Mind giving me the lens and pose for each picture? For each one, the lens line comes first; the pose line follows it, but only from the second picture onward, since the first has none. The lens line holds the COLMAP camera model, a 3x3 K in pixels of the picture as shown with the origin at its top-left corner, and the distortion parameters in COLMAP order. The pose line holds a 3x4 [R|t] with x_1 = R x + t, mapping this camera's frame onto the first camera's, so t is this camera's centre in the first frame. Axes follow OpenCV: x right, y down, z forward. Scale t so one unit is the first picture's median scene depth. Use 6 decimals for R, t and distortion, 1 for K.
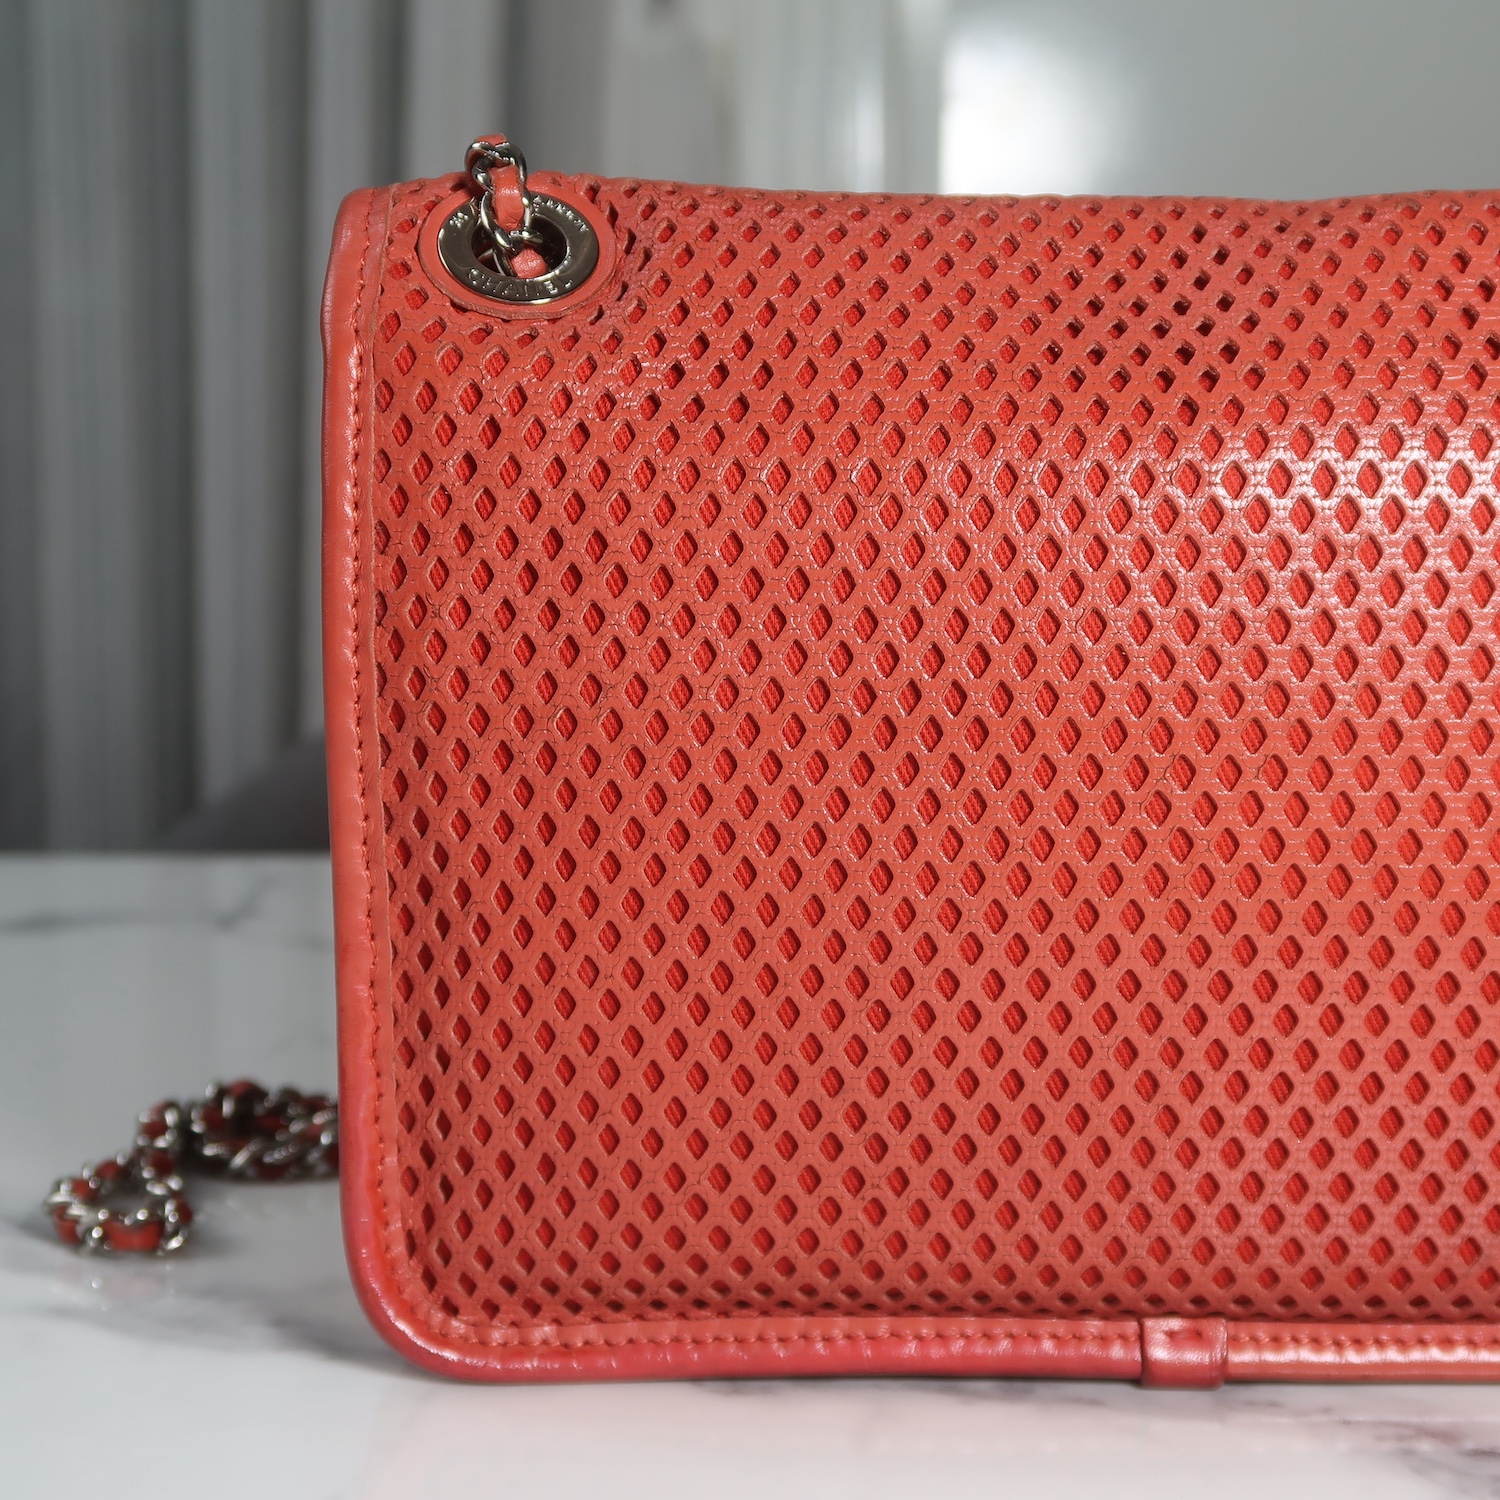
lens RADIAL K [[3020.6, 0, 762.5], [0, 3020.6, 745.8], [0, 0, 1]] dist [-0.038874, 0.000000]
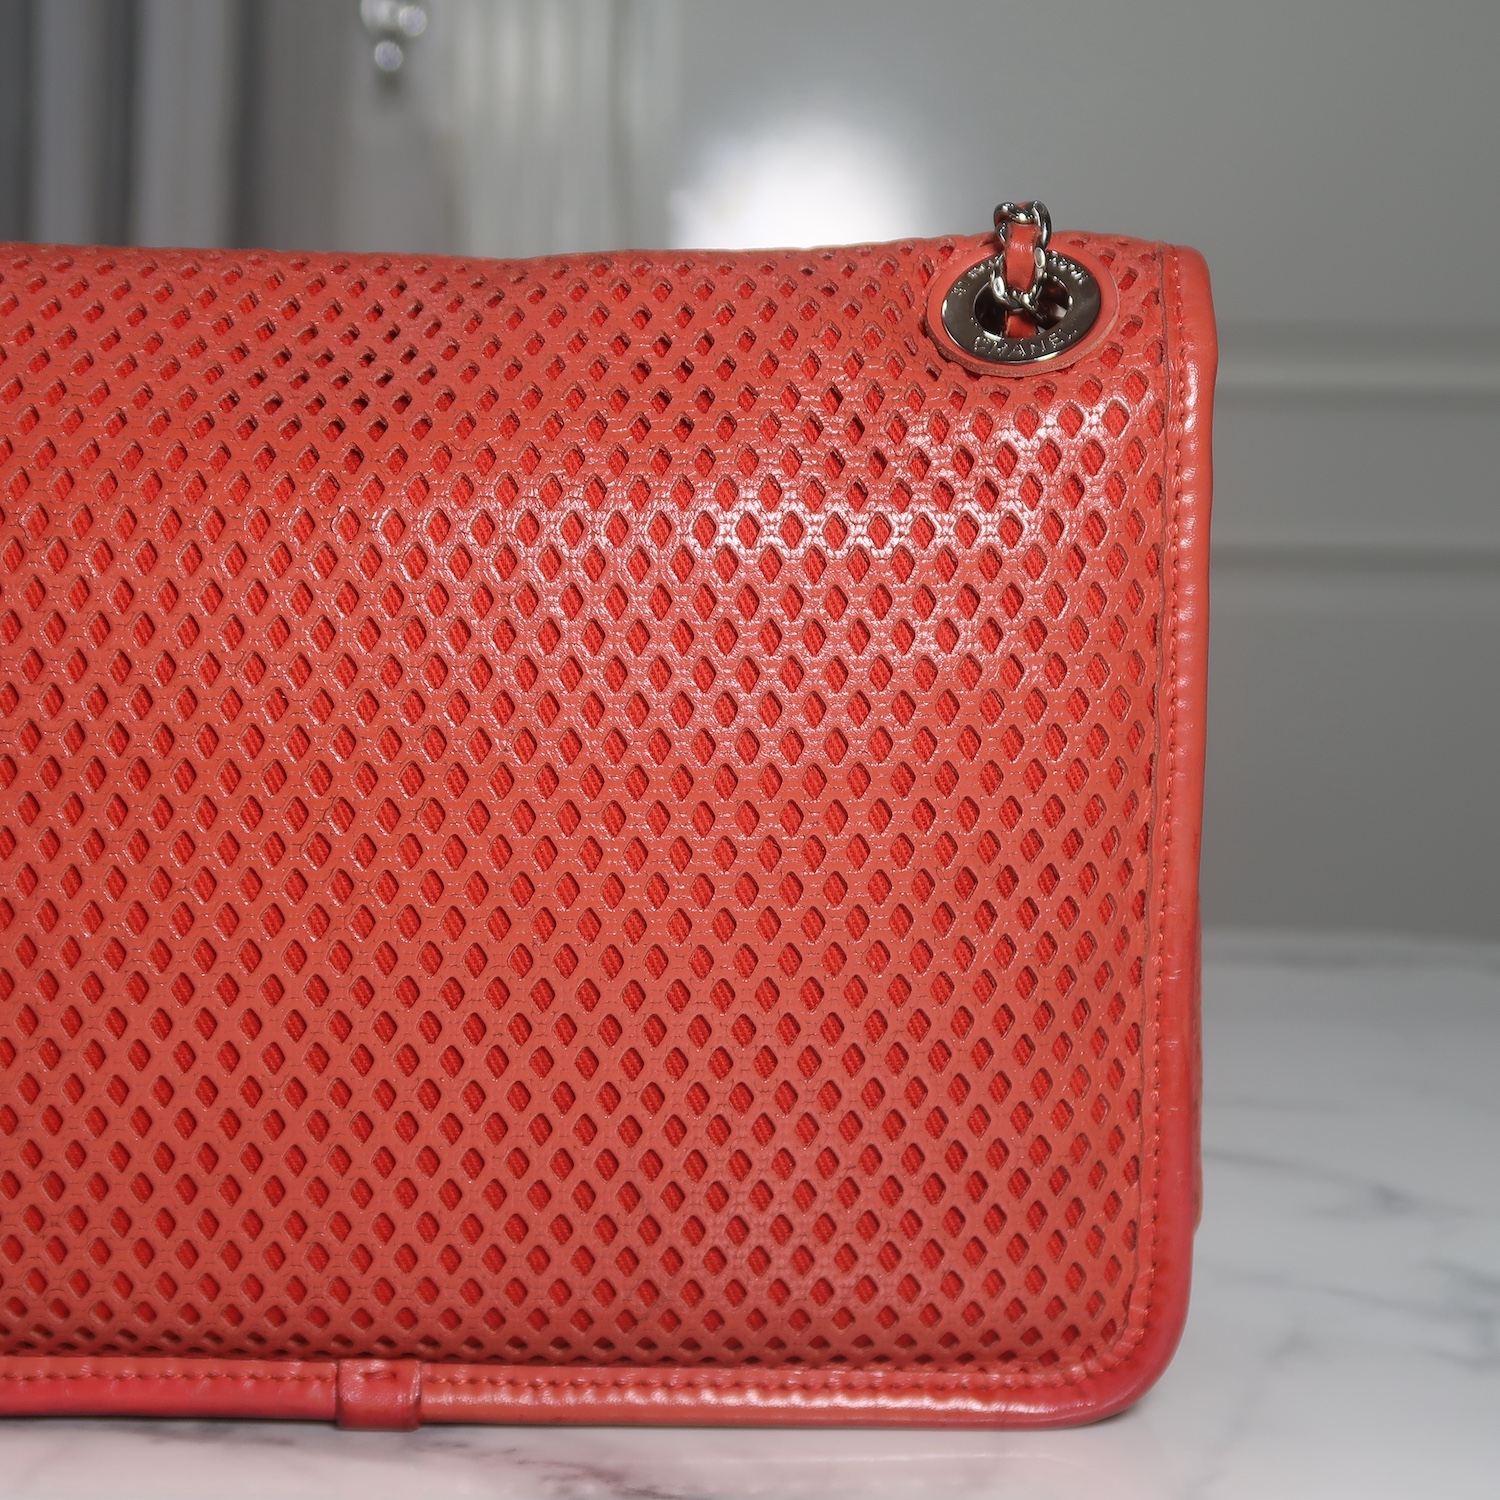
lens RADIAL K [[3020.6, 0, 793.9], [0, 3020.6, 752.0], [0, 0, 1]] dist [-0.038874, 0.000000]
pose [[0.999207, 0.010067, 0.038516, 0.245924], [-0.008851, 0.999461, -0.031614, 0.018207], [-0.038813, 0.031248, 0.998758, -0.019127]]
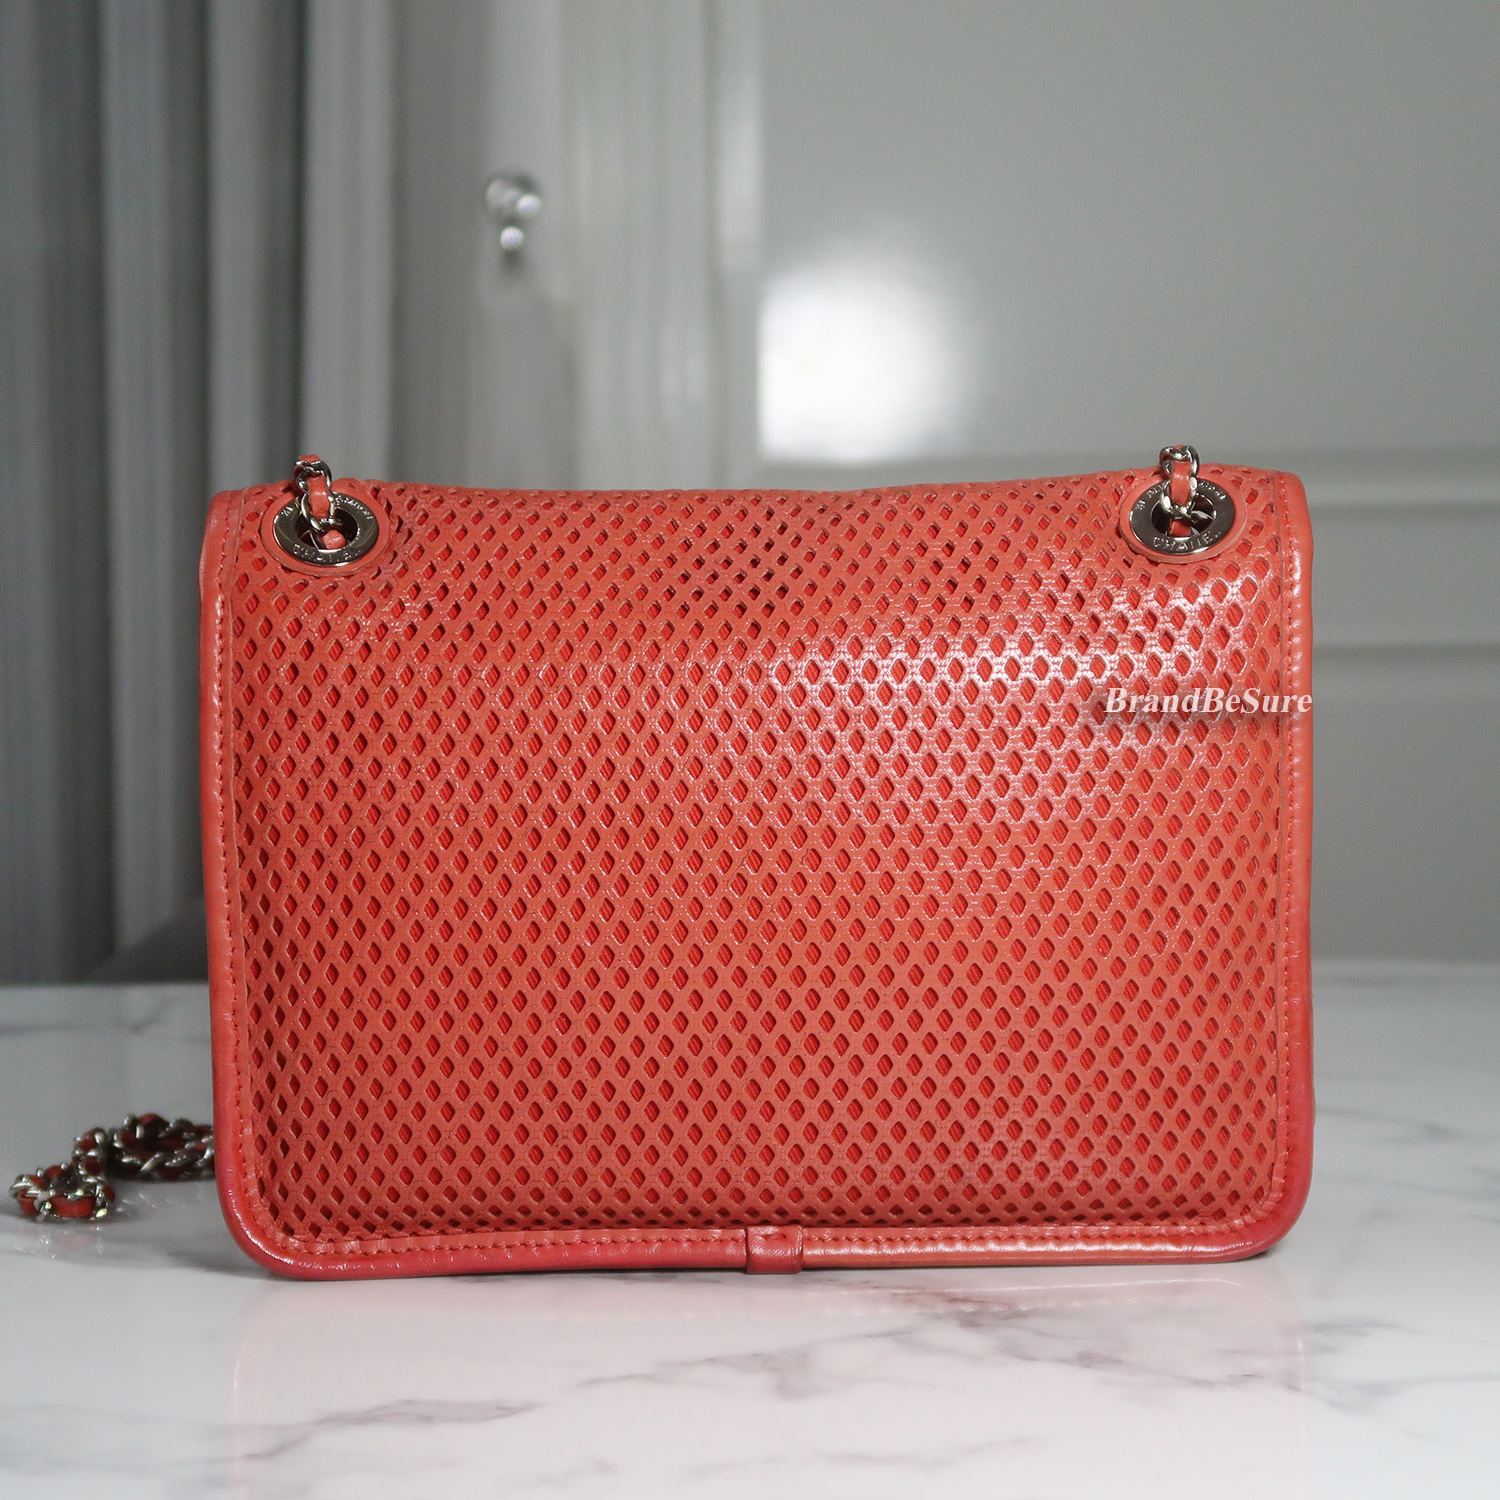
lens RADIAL K [[3020.6, 0, 766.5], [0, 3020.6, 749.5], [0, 0, 1]] dist [-0.038874, 0.000000]
pose [[0.999419, -0.015287, 0.030456, 0.096758], [0.017223, 0.997779, -0.064347, 0.050695], [-0.029404, 0.064834, 0.997463, -0.544943]]
